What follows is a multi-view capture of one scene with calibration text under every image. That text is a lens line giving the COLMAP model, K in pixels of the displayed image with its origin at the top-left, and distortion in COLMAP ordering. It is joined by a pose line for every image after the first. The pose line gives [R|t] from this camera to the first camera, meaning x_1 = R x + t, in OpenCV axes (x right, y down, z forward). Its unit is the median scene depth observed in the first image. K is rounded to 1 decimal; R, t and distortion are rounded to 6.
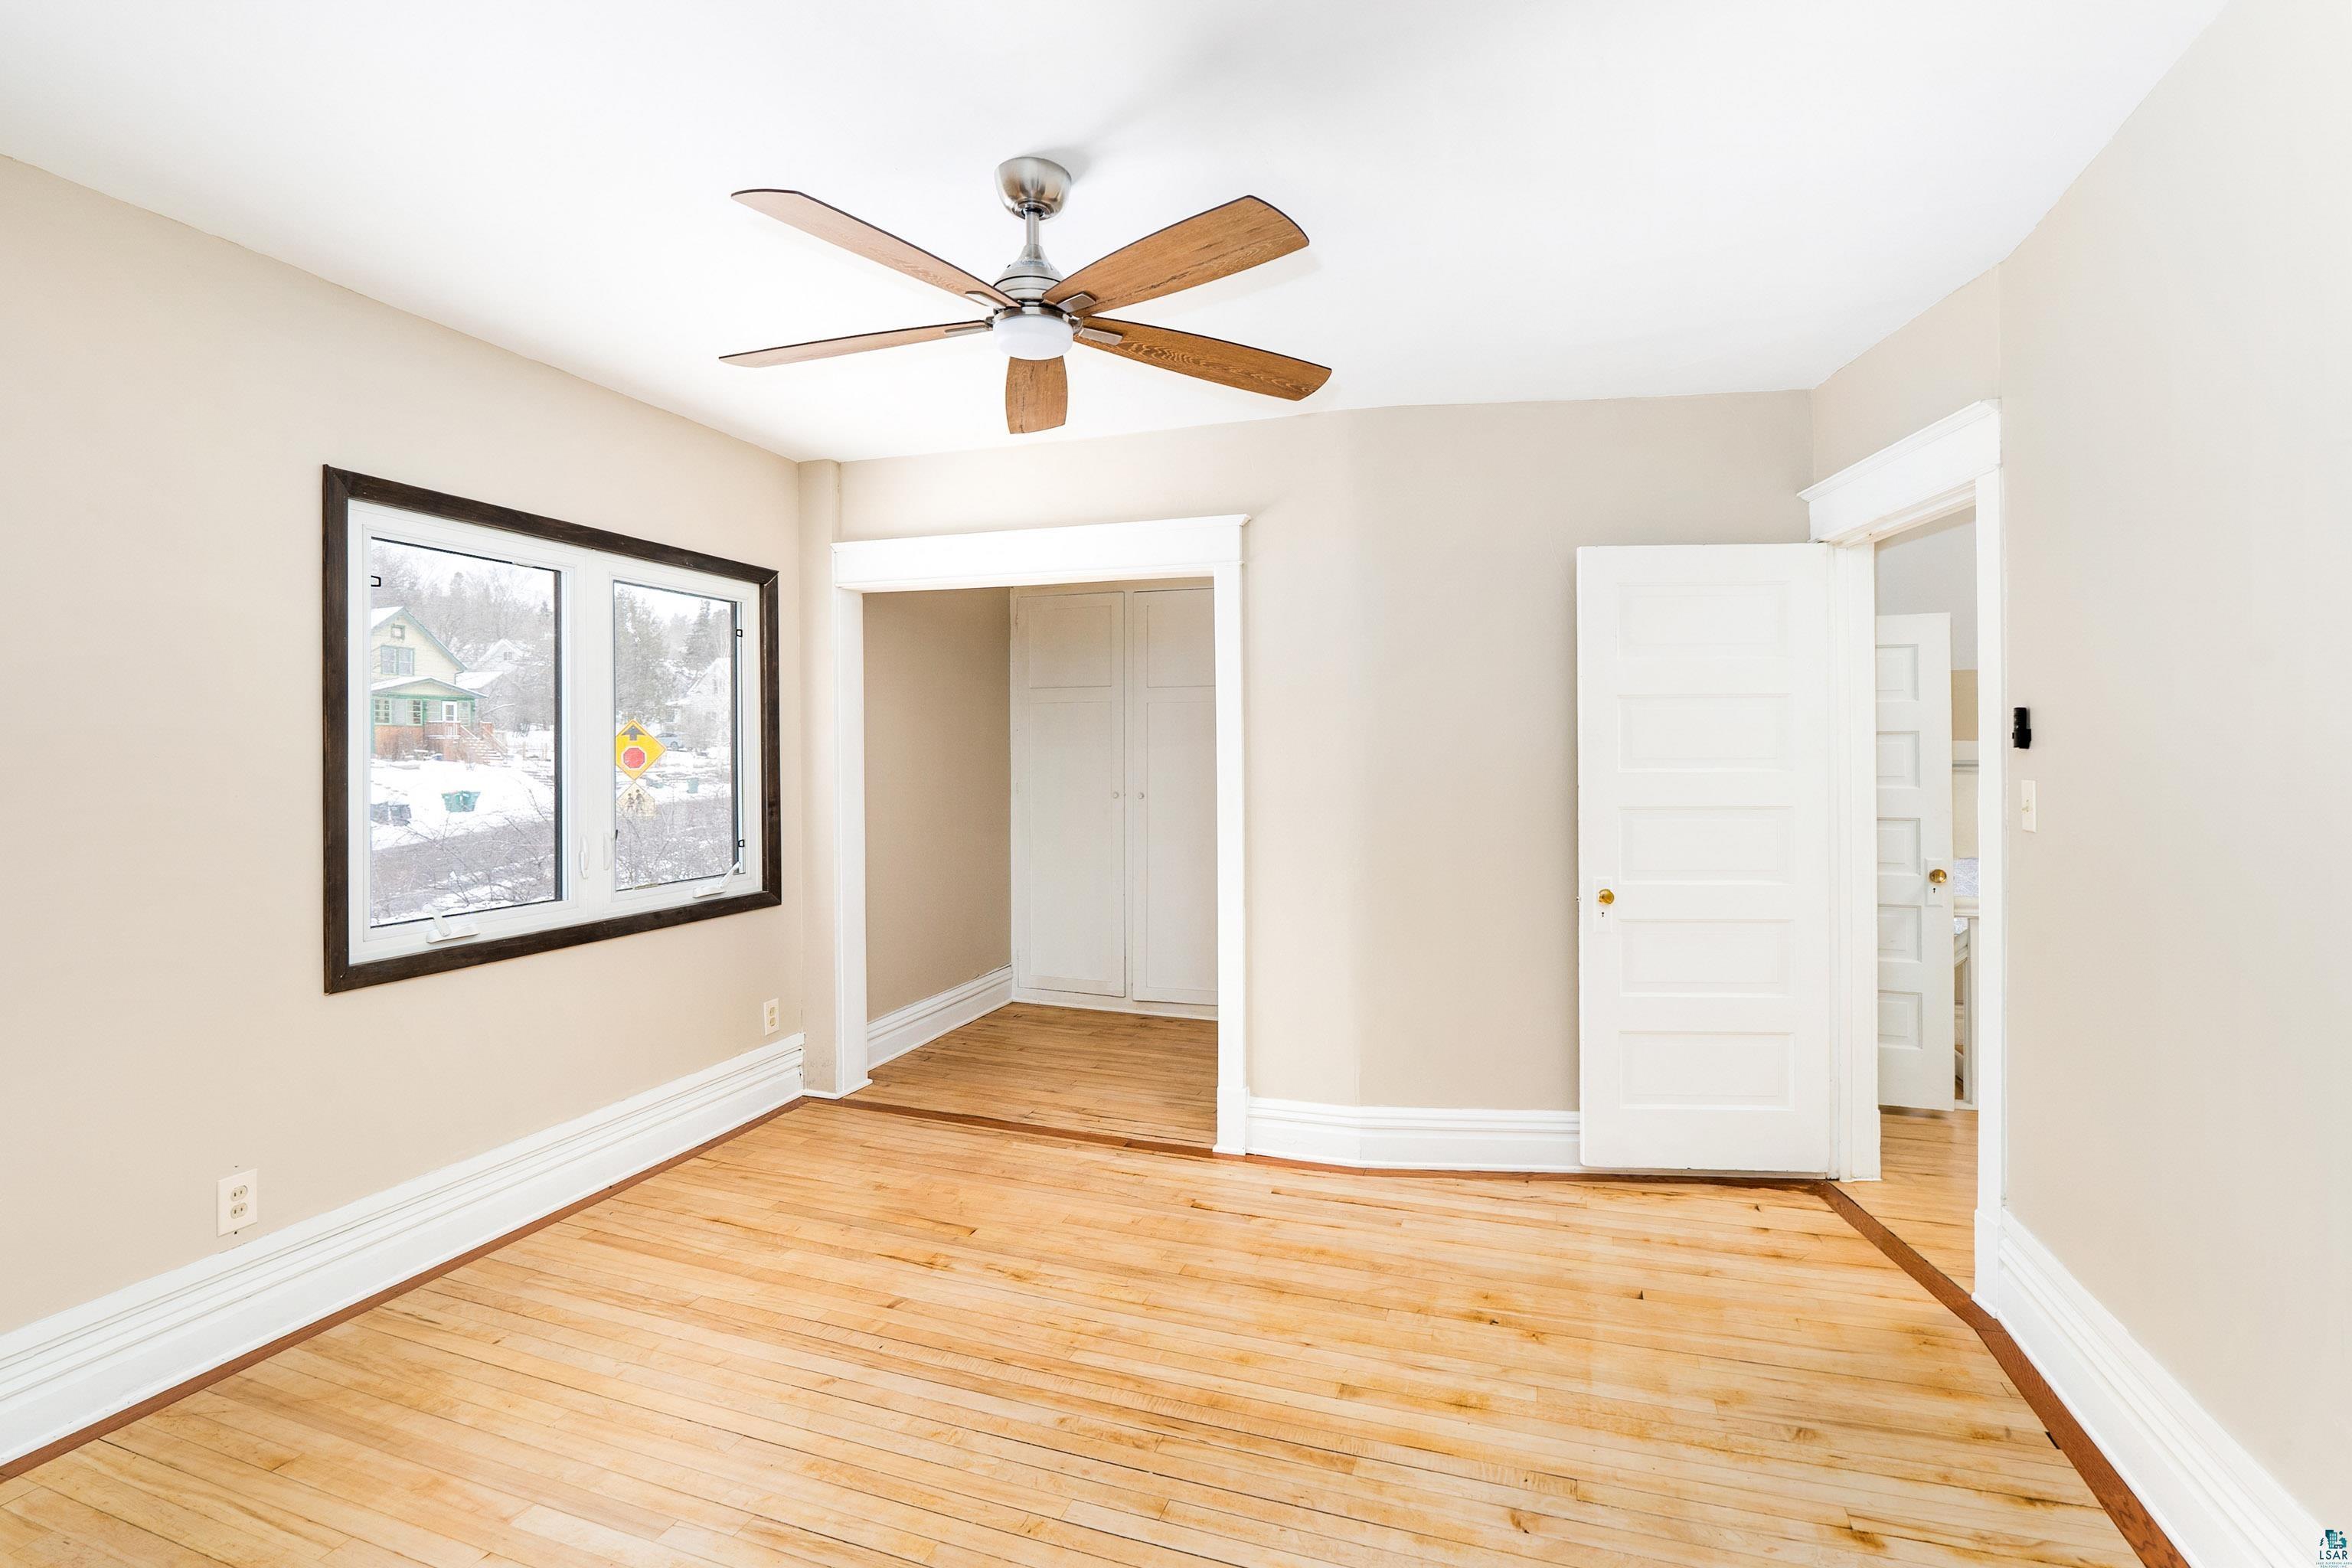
lens RADIAL K [[1083.1, 0, 1177.7], [0, 1083.1, 775.5], [0, 0, 1]] dist [-0.011606, 0.003372]
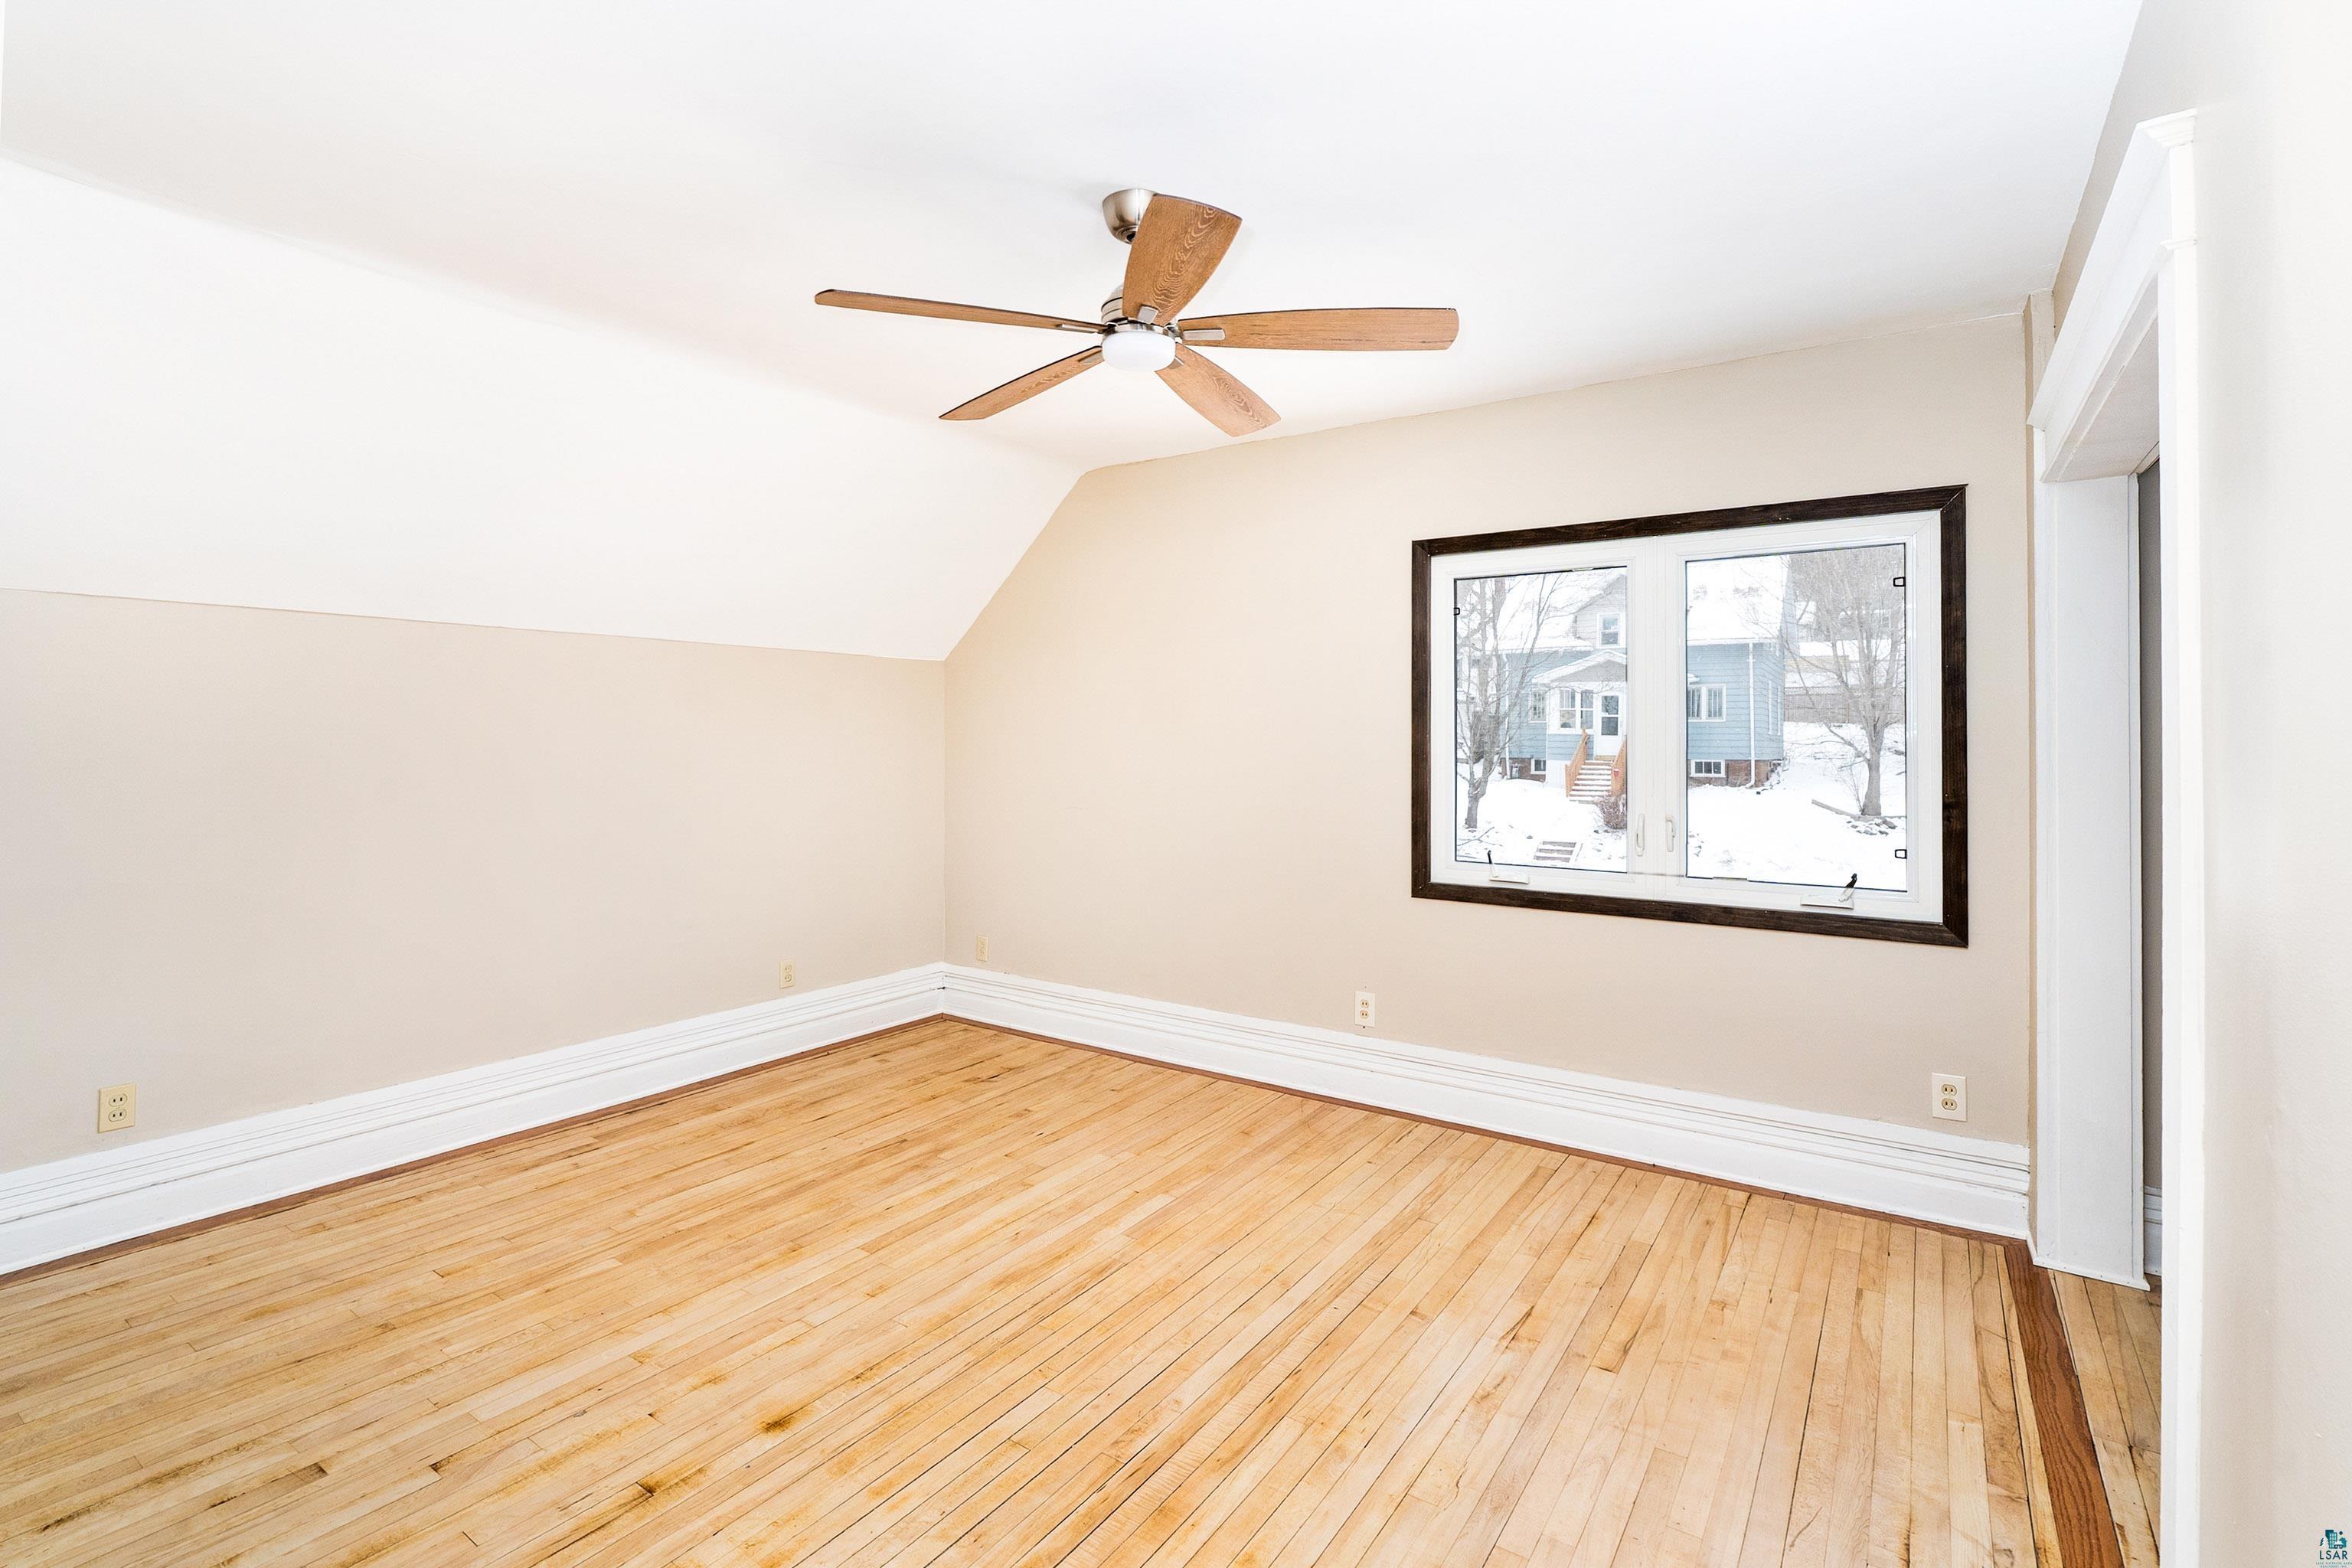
lens RADIAL K [[1083.1, 0, 1164.1], [0, 1083.1, 751.0], [0, 0, 1]] dist [-0.011606, 0.003372]
pose [[-0.275769, 0.016453, -0.961083, 0.699702], [-0.022245, 0.999476, 0.023493, -0.023970], [0.960966, 0.027858, -0.275259, 1.026933]]
